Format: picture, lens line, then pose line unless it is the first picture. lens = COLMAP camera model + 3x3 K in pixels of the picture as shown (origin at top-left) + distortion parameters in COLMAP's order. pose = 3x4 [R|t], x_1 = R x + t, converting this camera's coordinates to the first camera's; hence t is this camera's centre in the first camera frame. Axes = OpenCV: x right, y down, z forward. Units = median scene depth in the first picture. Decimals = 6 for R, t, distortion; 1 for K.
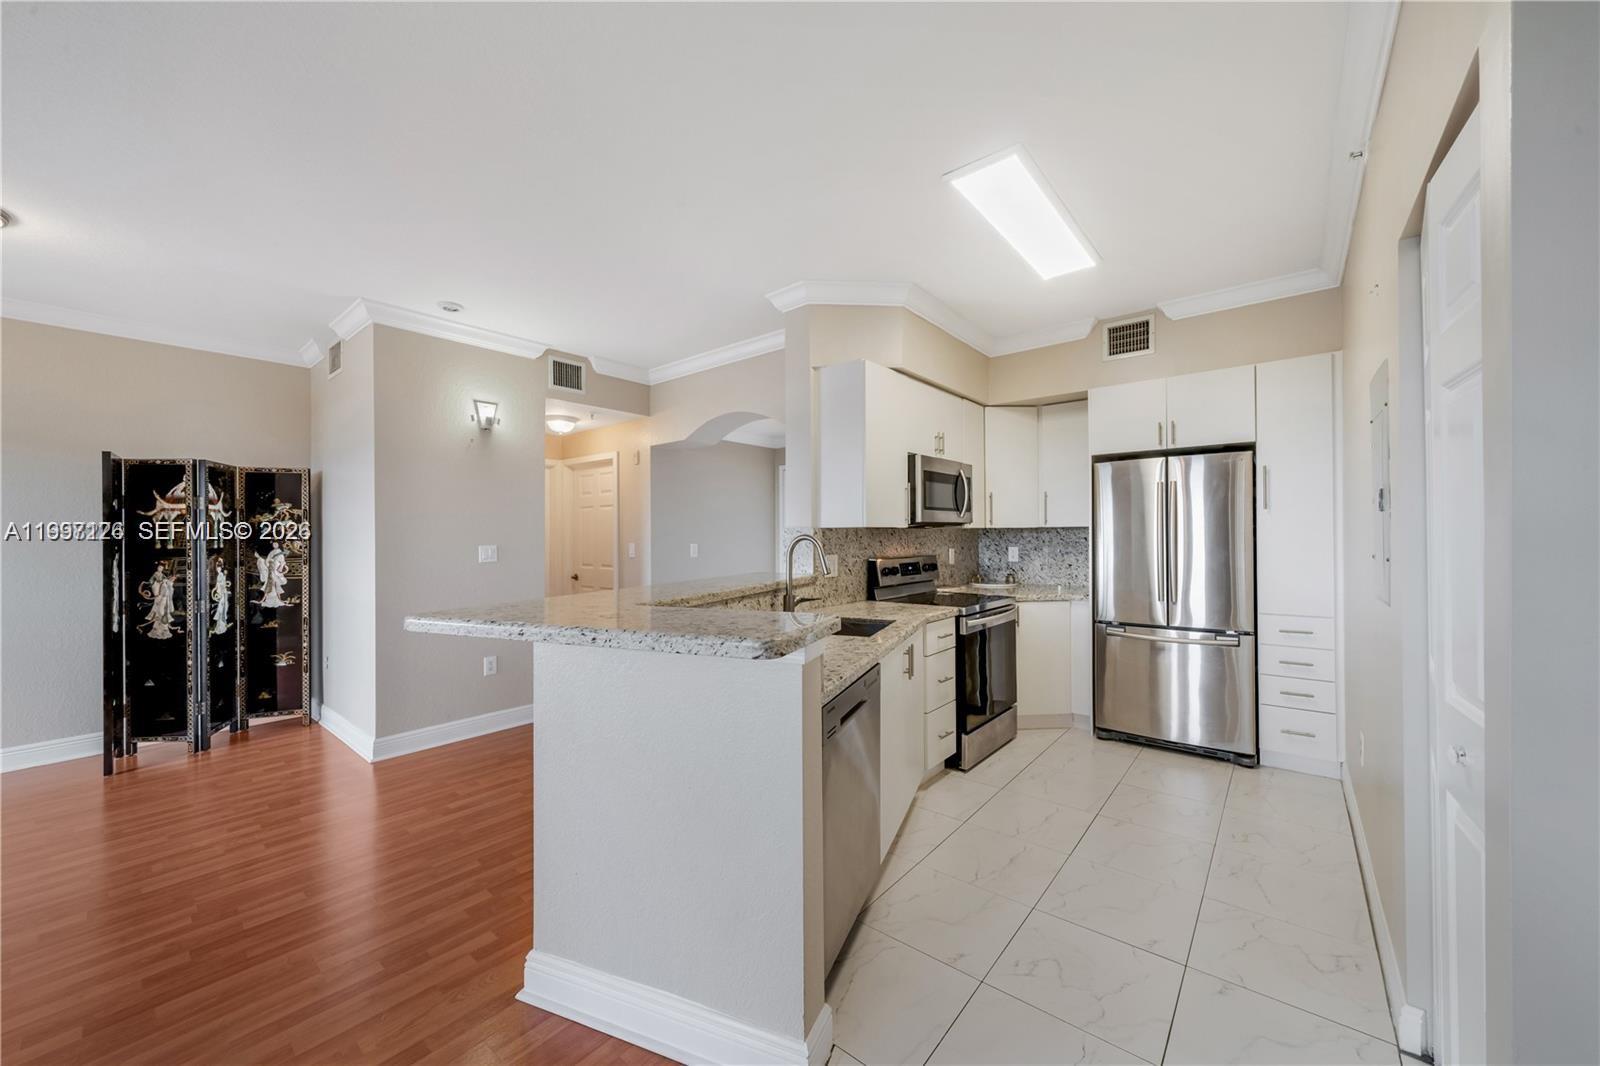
lens RADIAL K [[594.1, 0, 803.3], [0, 594.1, 526.1], [0, 0, 1]] dist [-0.003373, 0.000258]
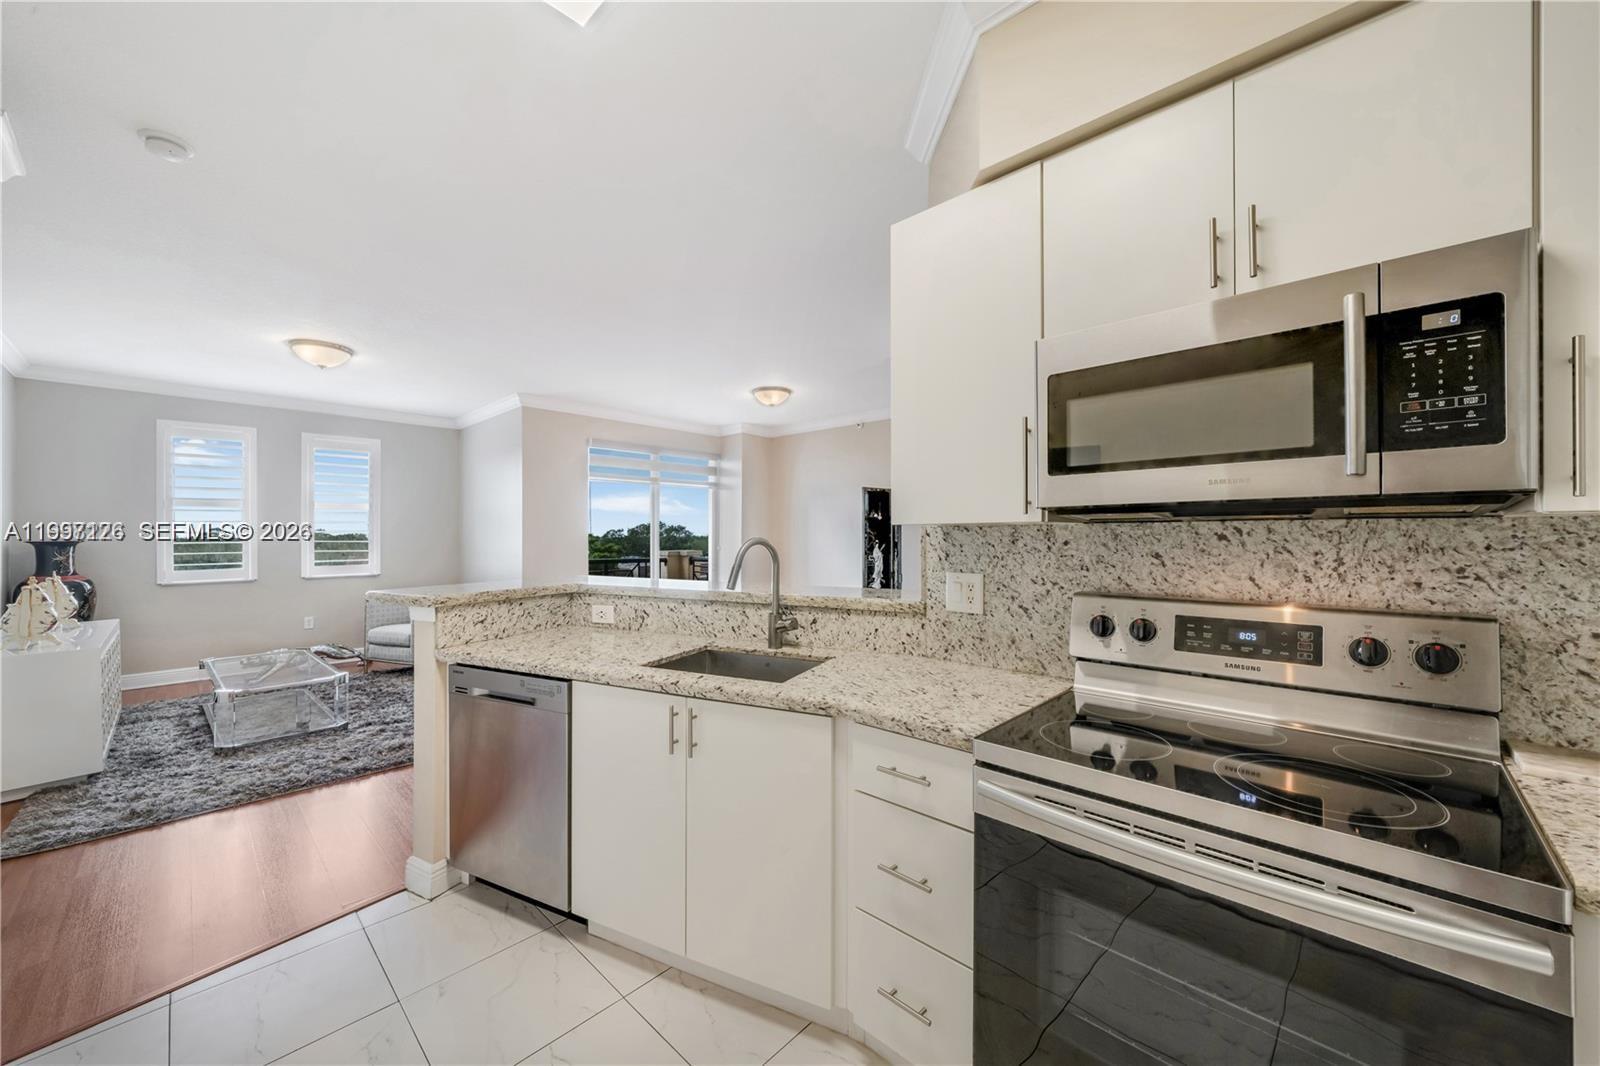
lens RADIAL K [[594.1, 0, 804.6], [0, 594.1, 535.1], [0, 0, 1]] dist [-0.003373, 0.000258]
pose [[-0.064042, 0.005485, -0.997932, 0.579882], [0.017848, 0.999831, 0.004350, 0.006656], [0.997788, -0.017533, -0.064129, 0.829438]]
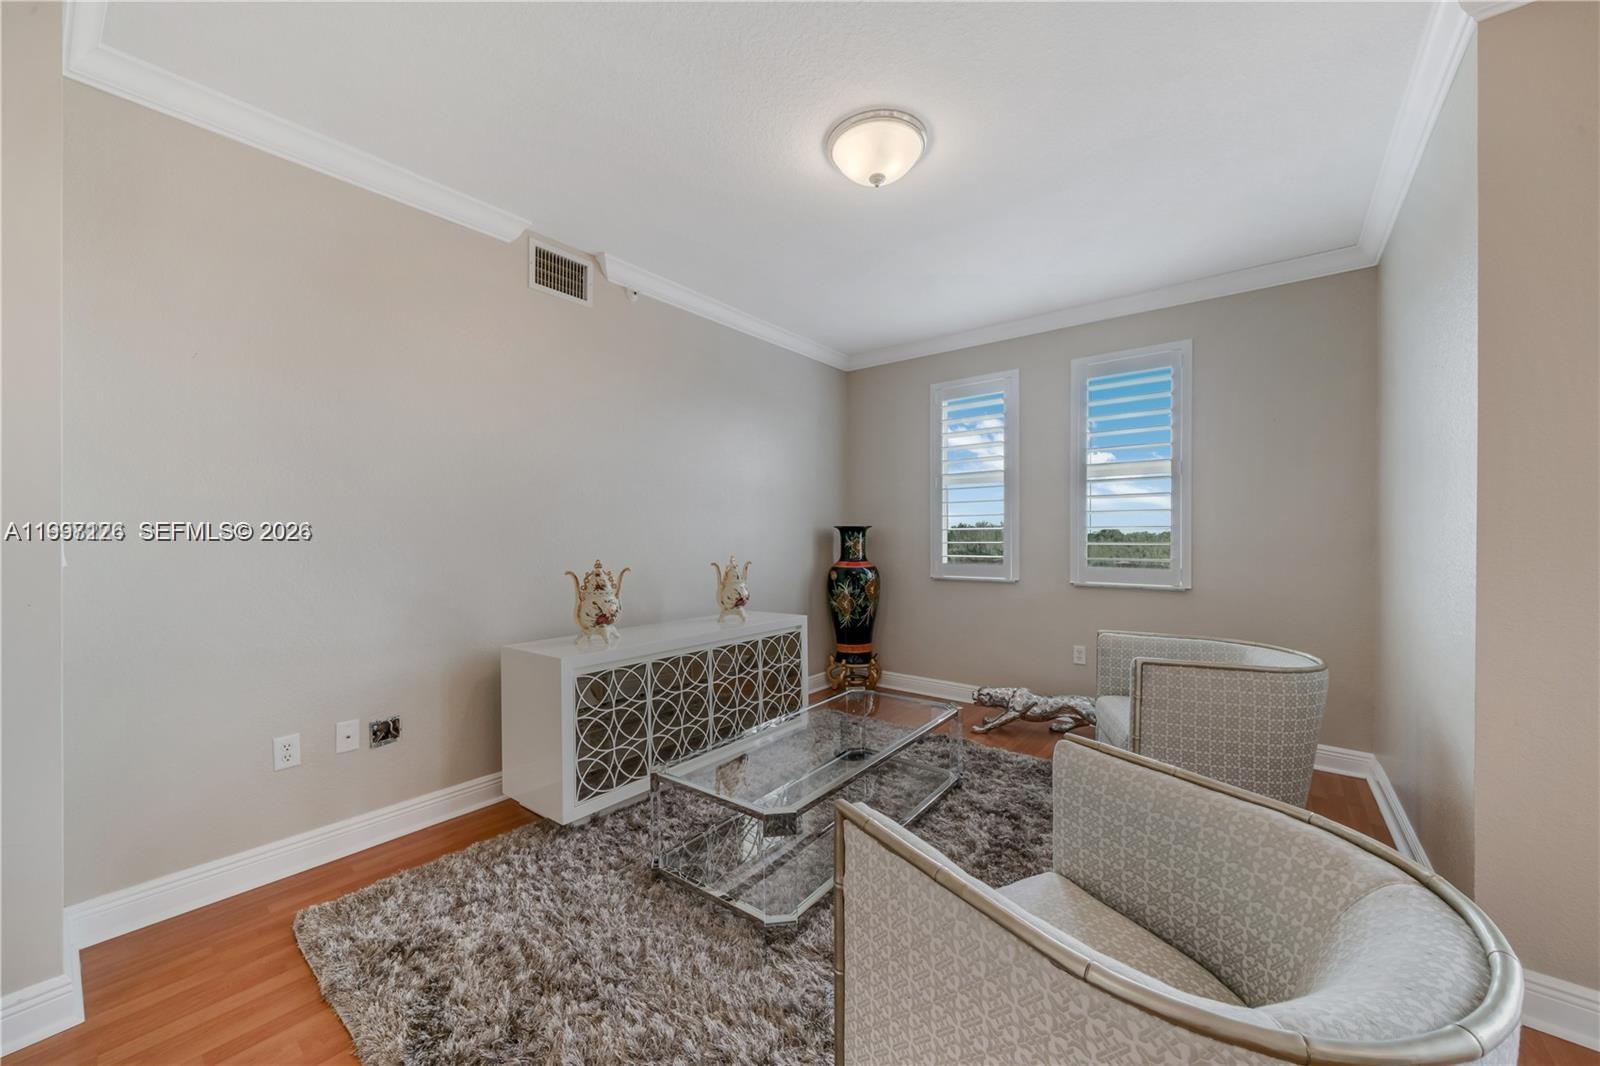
lens RADIAL K [[594.1, 0, 798.8], [0, 594.1, 539.8], [0, 0, 1]] dist [-0.003373, 0.000258]
pose [[-0.999599, 0.009972, -0.026509, -0.441768], [0.010124, 0.999933, -0.005604, 0.030006], [0.026451, -0.005870, -0.999633, 0.394495]]
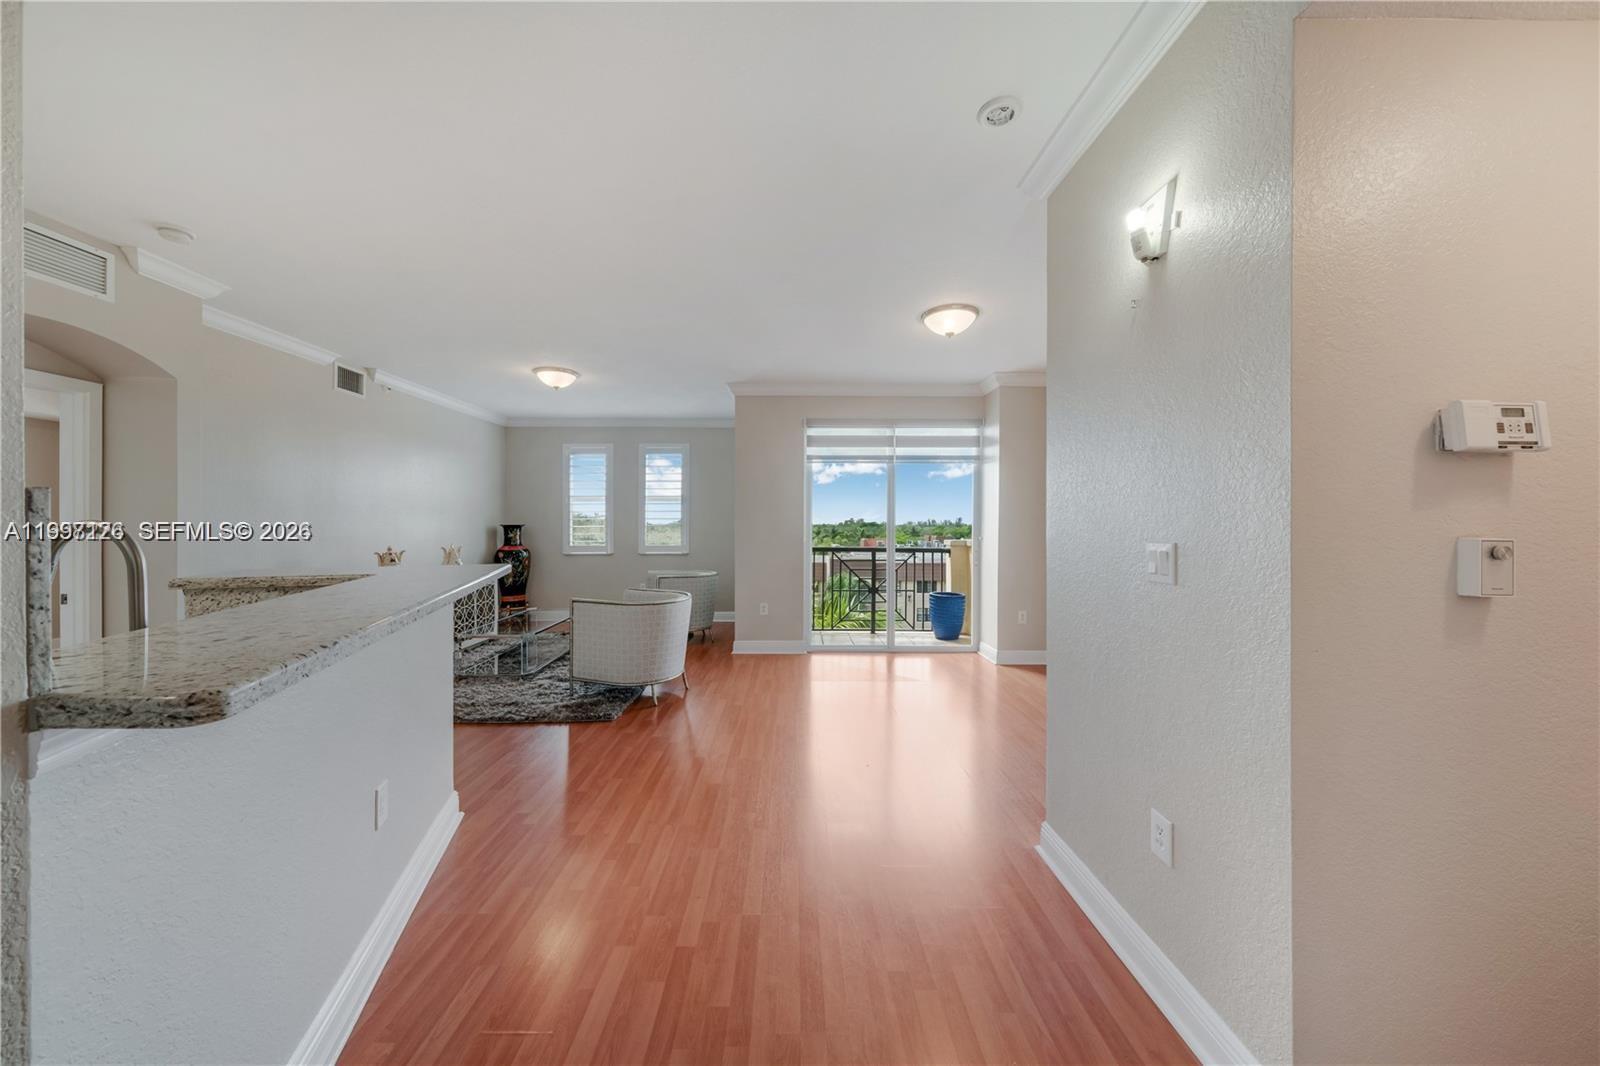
lens RADIAL K [[549.2, 0, 792.4], [0, 549.2, 521.1], [0, 0, 1]] dist [-0.002081, -0.000041]
pose [[-0.763612, 0.005369, -0.645654, -0.097712], [0.017151, 0.999781, -0.011971, 0.022233], [0.645448, -0.020215, -0.763537, 1.234289]]
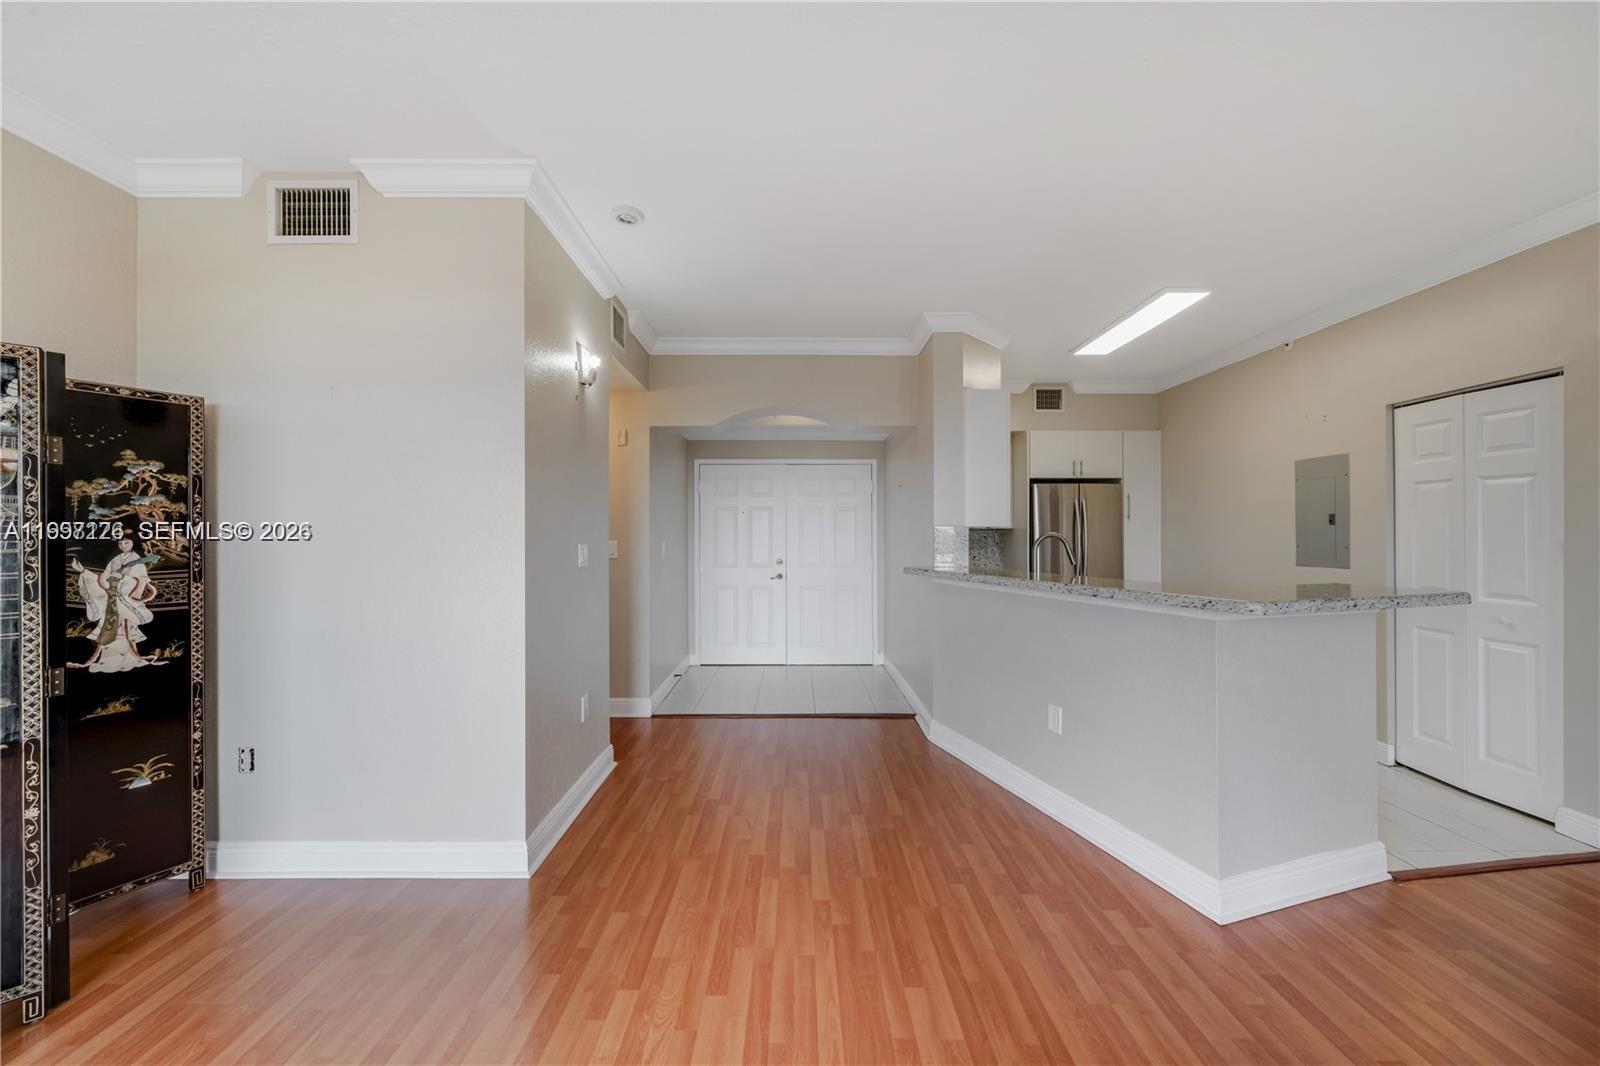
lens RADIAL K [[594.1, 0, 797.8], [0, 594.1, 526.7], [0, 0, 1]] dist [-0.003373, 0.000258]
pose [[0.764470, 0.015017, 0.644484, -0.869924], [-0.016747, 0.999854, -0.003433, 0.010873], [-0.644442, -0.008169, 0.764610, 0.296188]]
